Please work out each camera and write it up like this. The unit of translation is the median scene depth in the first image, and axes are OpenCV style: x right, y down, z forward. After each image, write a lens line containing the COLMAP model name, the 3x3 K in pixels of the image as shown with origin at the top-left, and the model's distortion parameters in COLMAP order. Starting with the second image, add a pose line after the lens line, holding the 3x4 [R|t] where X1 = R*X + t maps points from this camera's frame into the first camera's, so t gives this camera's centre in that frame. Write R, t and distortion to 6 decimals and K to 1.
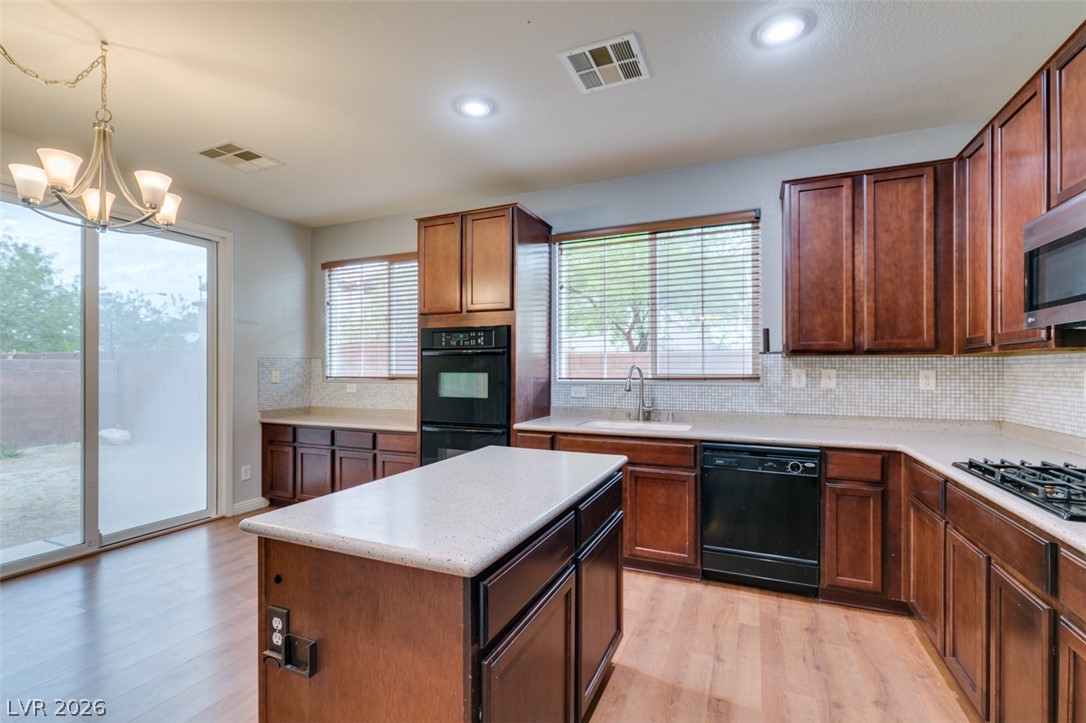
lens RADIAL K [[485.7, 0, 542.0], [0, 485.7, 367.6], [0, 0, 1]] dist [-0.001421, -0.000460]
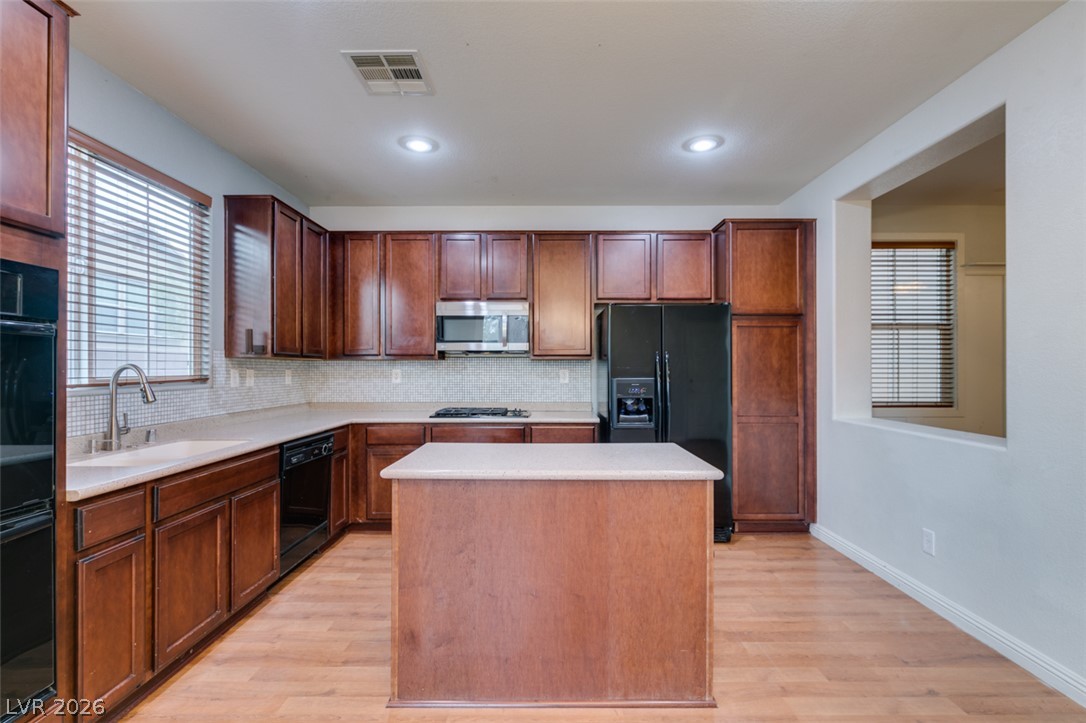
lens RADIAL K [[487.8, 0, 545.0], [0, 487.8, 365.4], [0, 0, 1]] dist [-0.000492, -0.000946]
pose [[-0.397399, 0.005590, 0.917629, -0.621703], [-0.000525, 0.999980, -0.006318, 0.001186], [-0.917646, -0.002992, -0.397388, 0.734228]]
